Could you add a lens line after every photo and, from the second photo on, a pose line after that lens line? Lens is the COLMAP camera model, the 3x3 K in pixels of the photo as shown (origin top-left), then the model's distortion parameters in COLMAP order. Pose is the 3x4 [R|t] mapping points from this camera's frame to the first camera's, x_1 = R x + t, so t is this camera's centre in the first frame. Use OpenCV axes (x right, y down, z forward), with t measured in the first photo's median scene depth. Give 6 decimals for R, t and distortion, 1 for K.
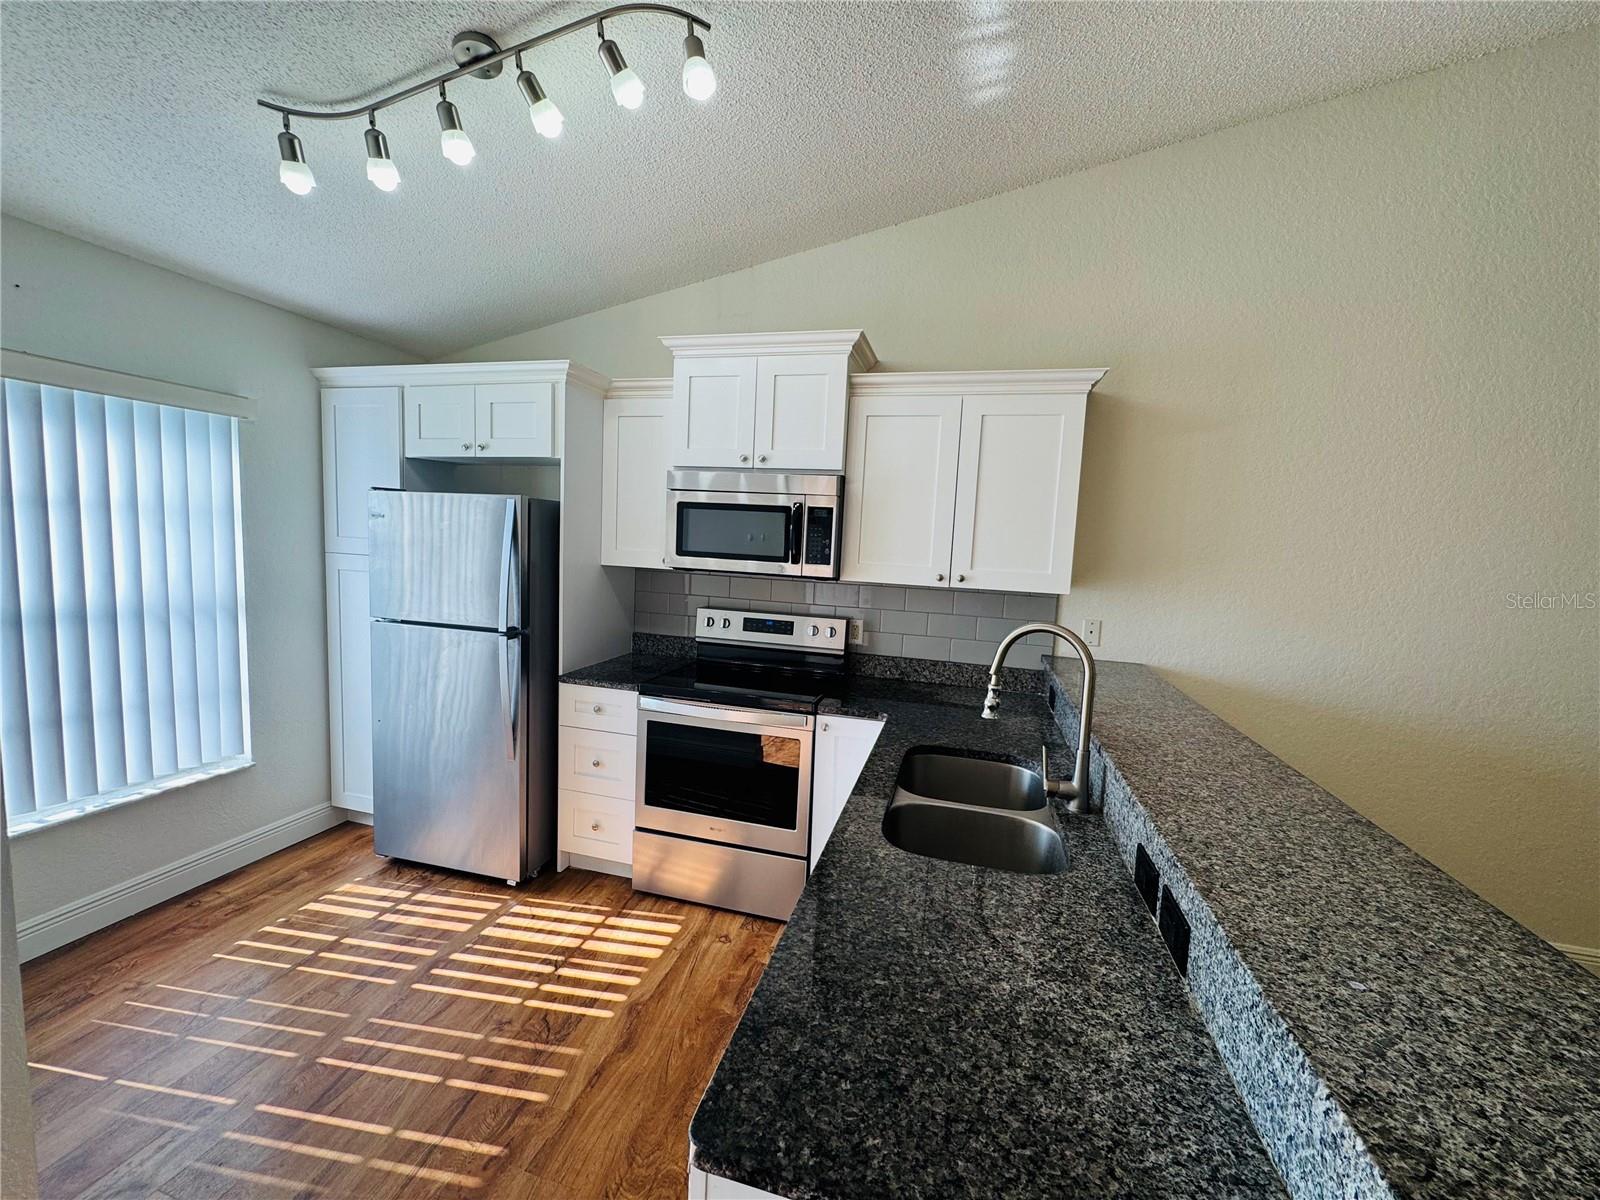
lens RADIAL K [[640.0, 0, 800.6], [0, 640.0, 601.0], [0, 0, 1]] dist [-0.001333, -0.000058]
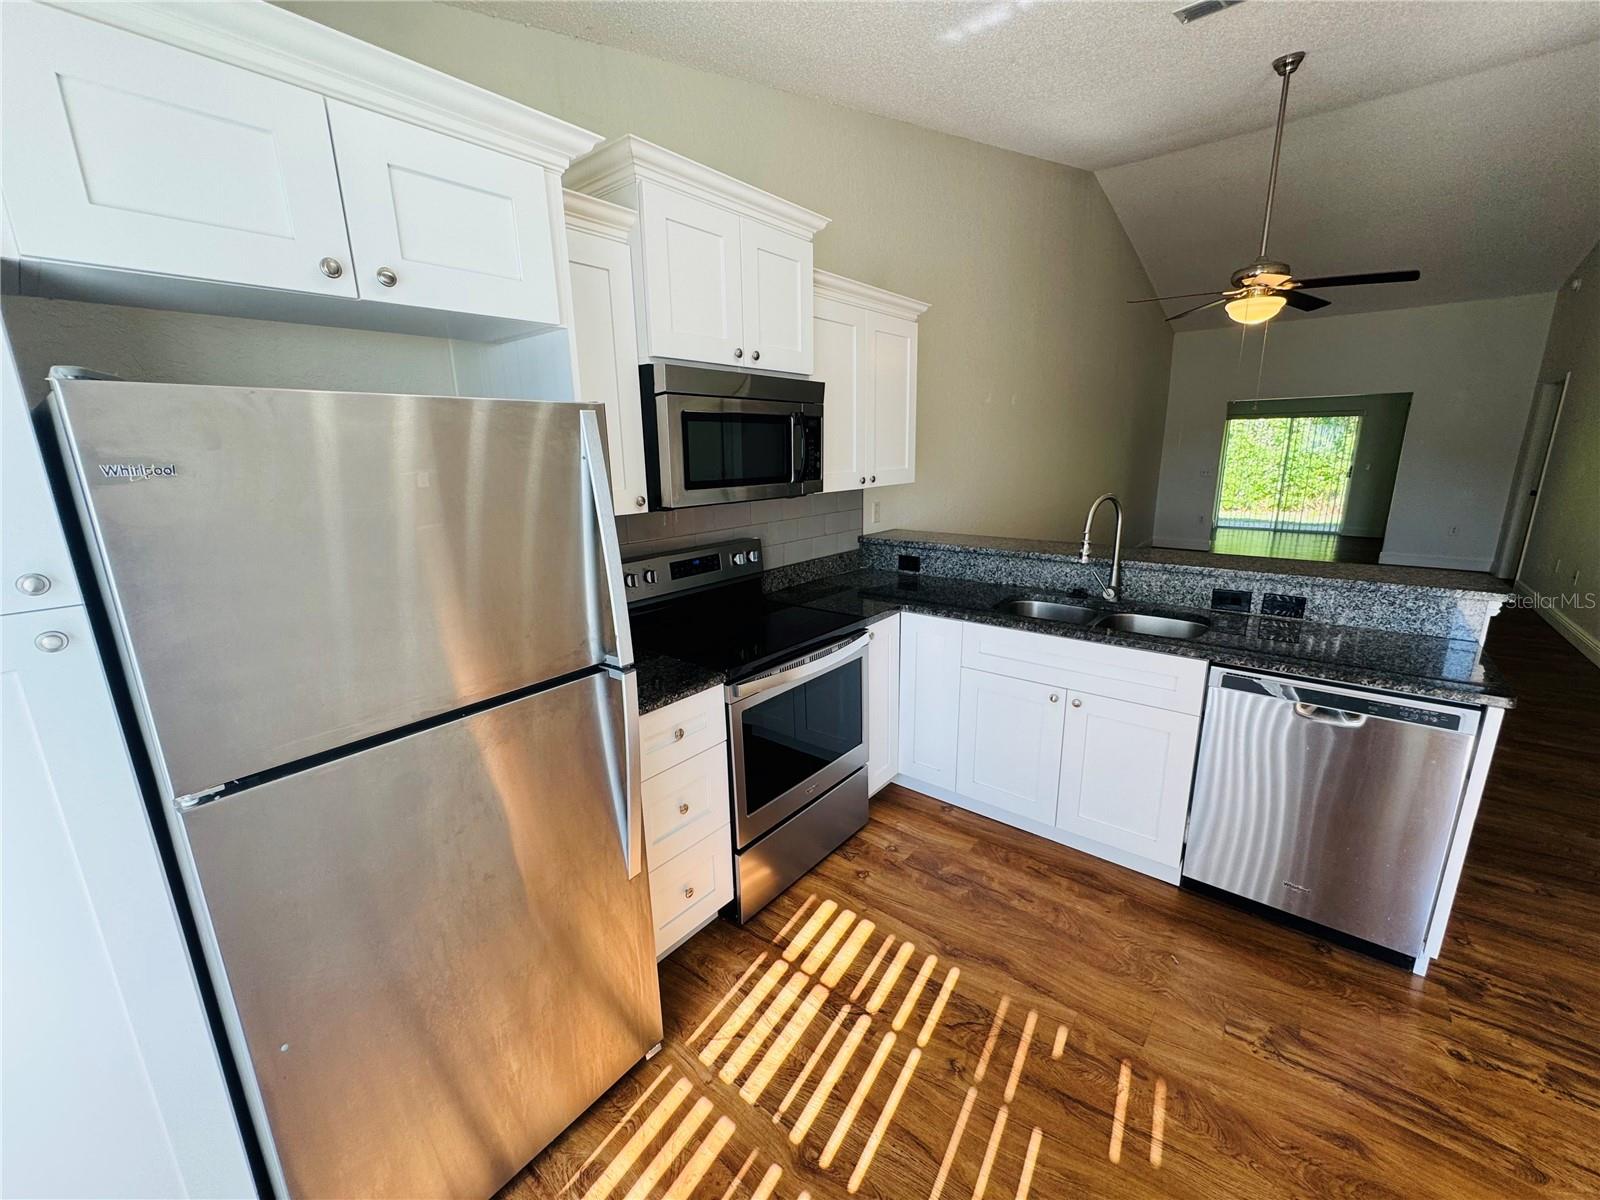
lens RADIAL K [[640.0, 0, 800.6], [0, 640.0, 601.0], [0, 0, 1]] dist [-0.001333, -0.000058]
pose [[0.406057, -0.269454, 0.873219, -0.968150], [0.129642, 0.962862, 0.236831, -0.126478], [-0.904605, 0.017039, 0.425909, 0.713768]]
